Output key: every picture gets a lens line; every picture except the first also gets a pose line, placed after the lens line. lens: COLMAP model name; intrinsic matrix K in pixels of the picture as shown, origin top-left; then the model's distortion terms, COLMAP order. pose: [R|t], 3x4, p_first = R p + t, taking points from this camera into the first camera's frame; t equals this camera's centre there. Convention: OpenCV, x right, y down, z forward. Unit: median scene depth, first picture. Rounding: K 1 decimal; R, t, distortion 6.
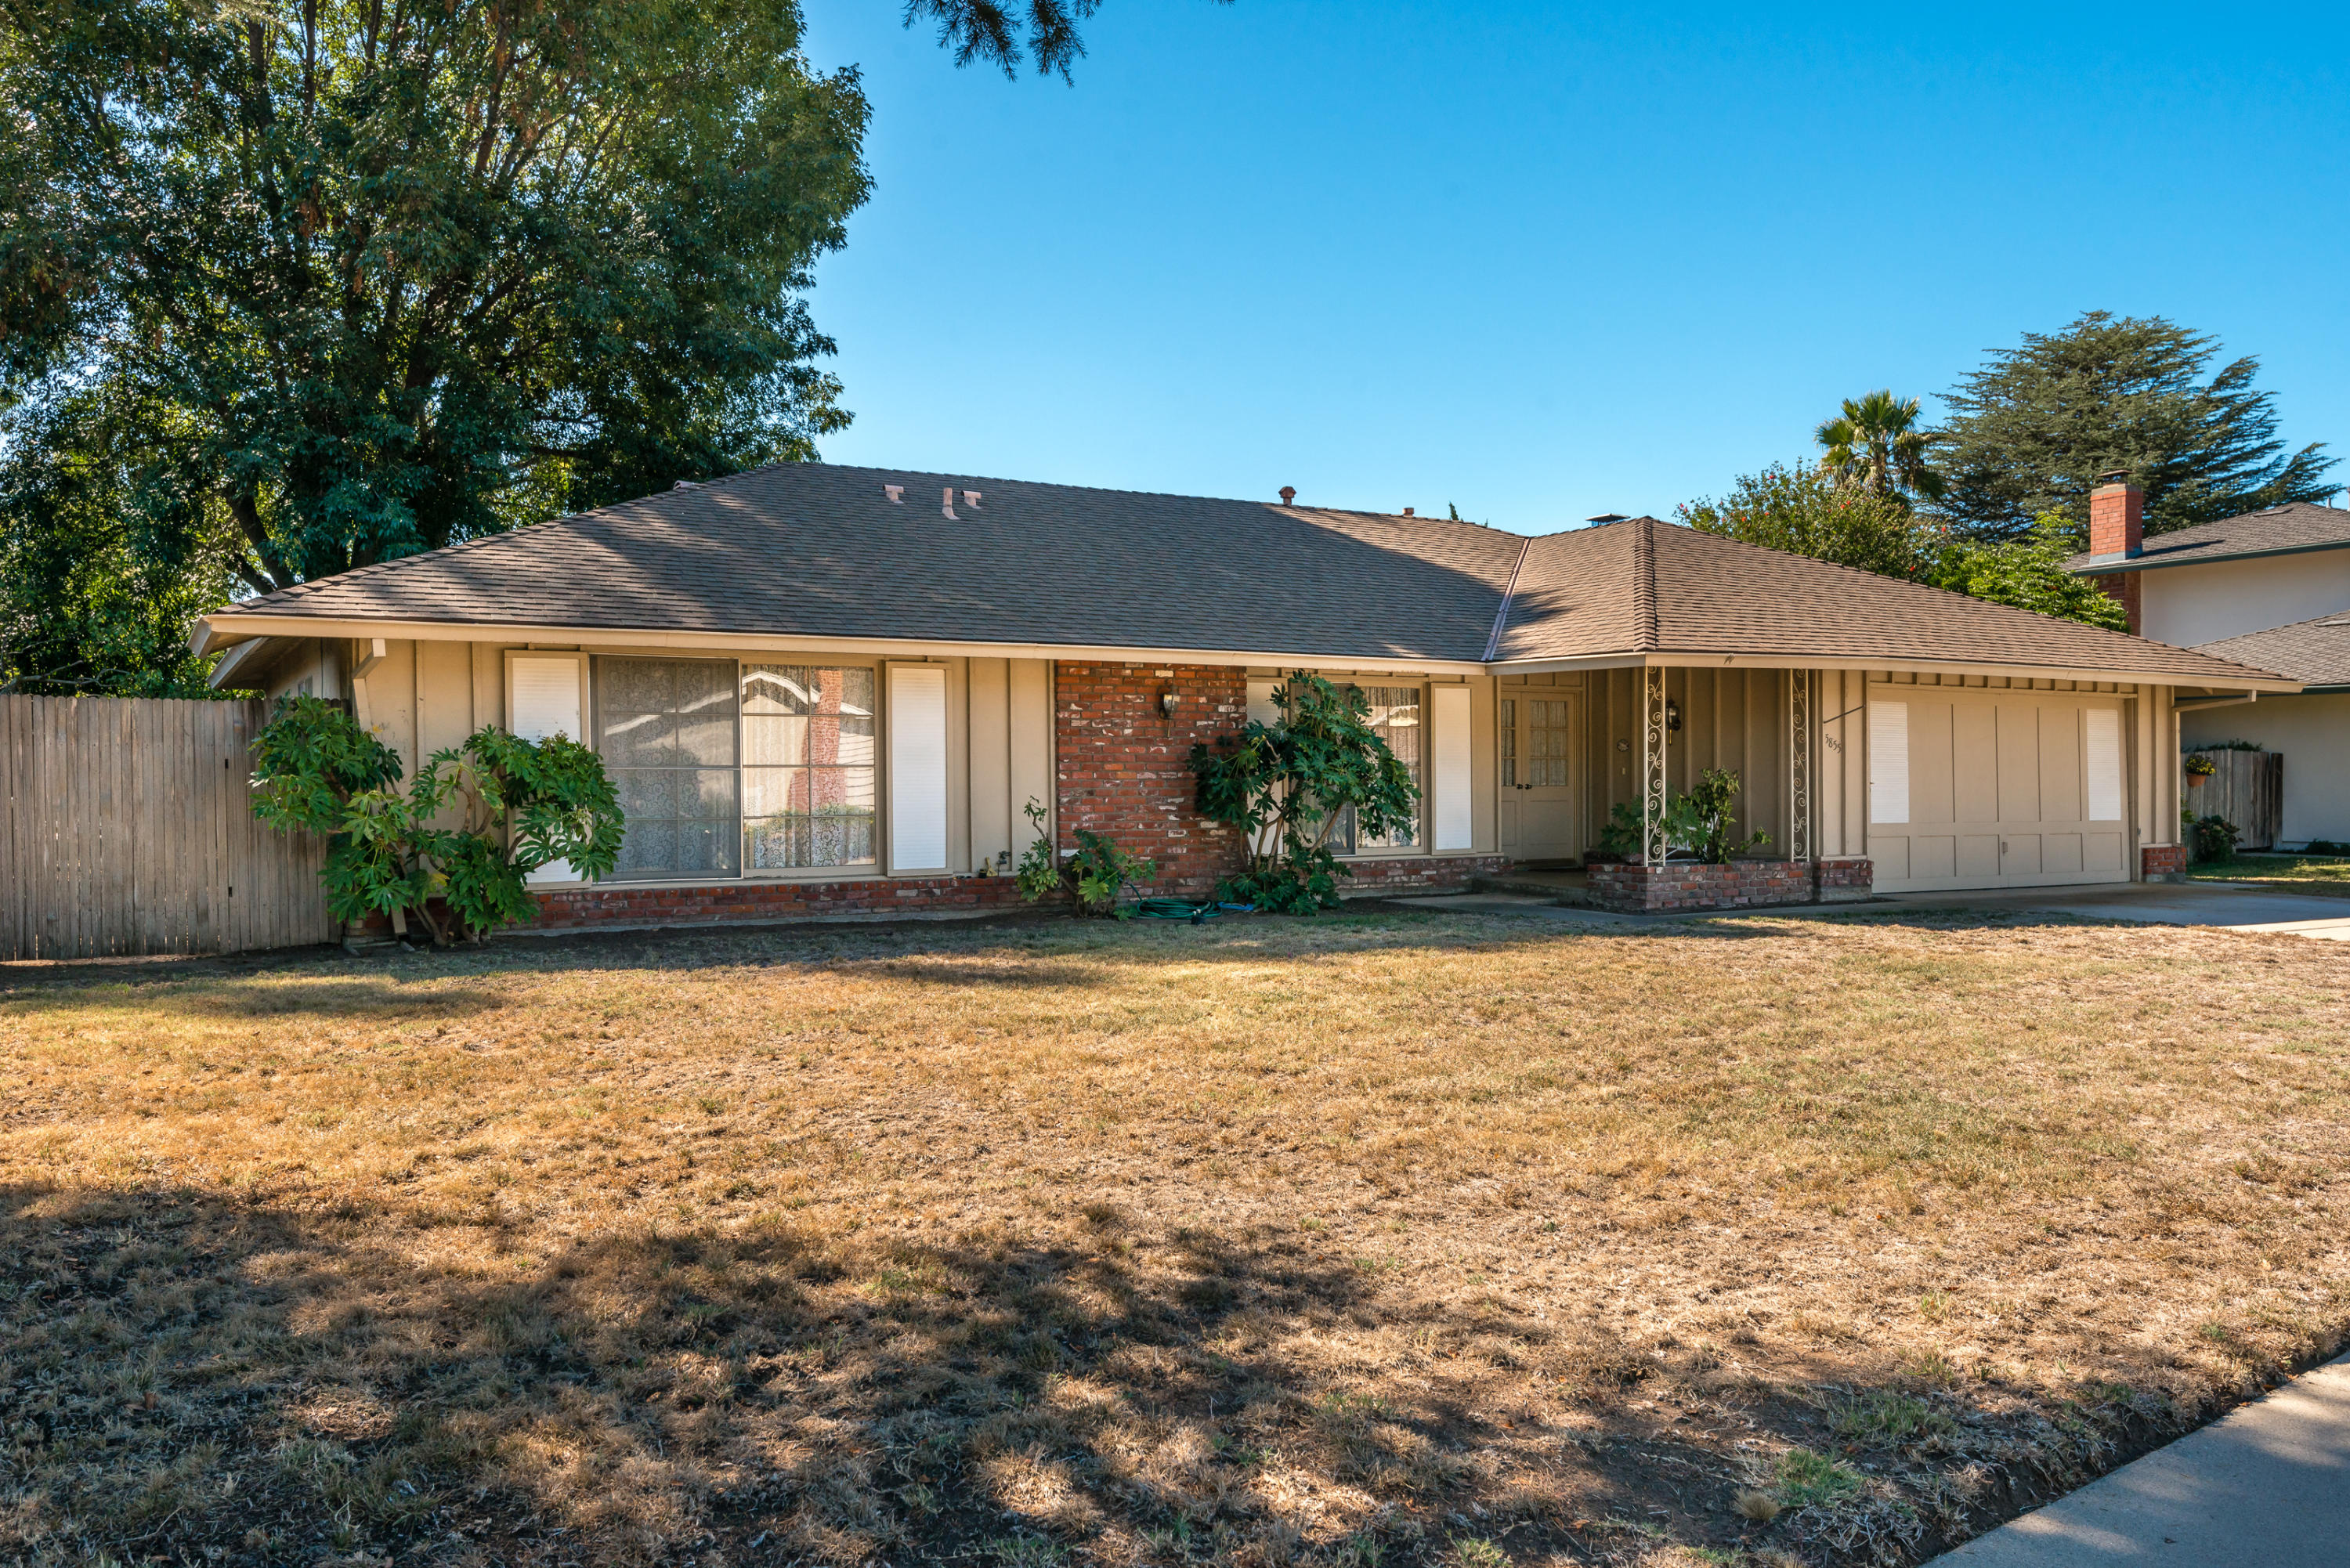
lens RADIAL K [[1739.5, 0, 1177.9], [0, 1739.5, 790.2], [0, 0, 1]] dist [0.014627, 0.002029]
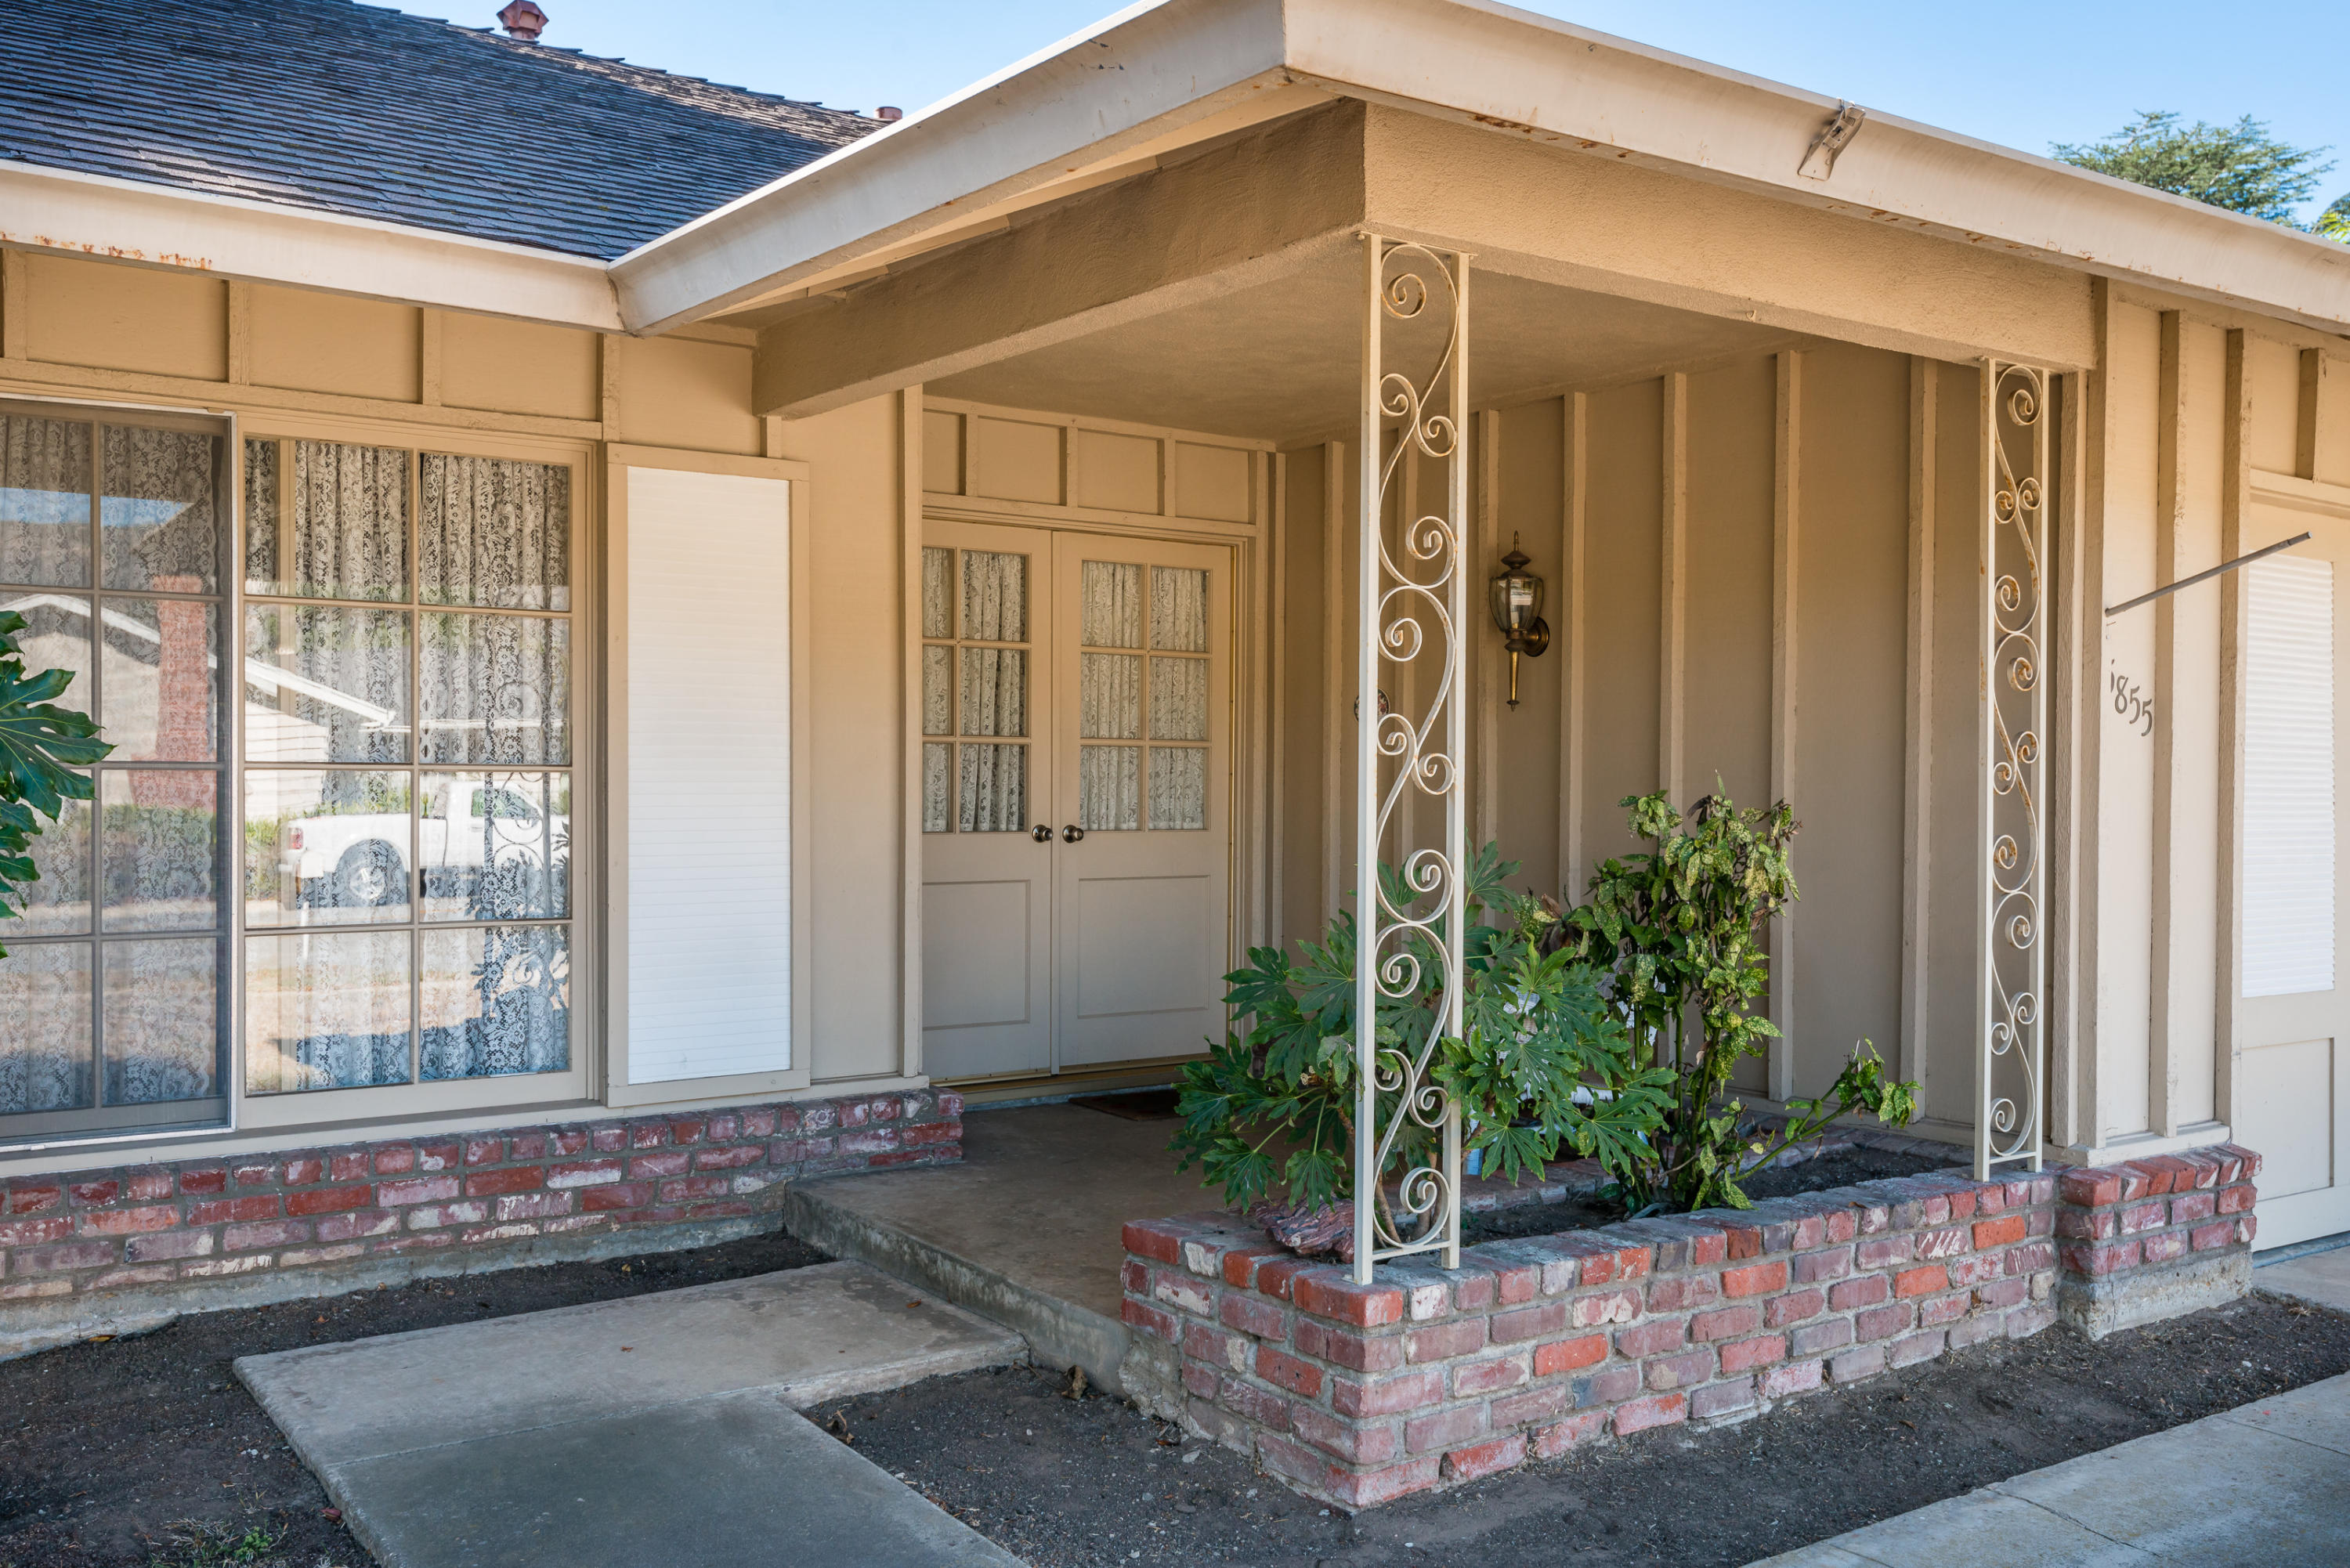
lens RADIAL K [[1987.1, 0, 1175.0], [0, 1987.1, 784.0], [0, 0, 1]] dist [0.007298, 0.000109]
pose [[0.995841, 0.013662, 0.090078, 0.213954], [-0.013672, 0.999906, -0.000502, -0.012483], [-0.090077, -0.000732, 0.995935, 0.733021]]
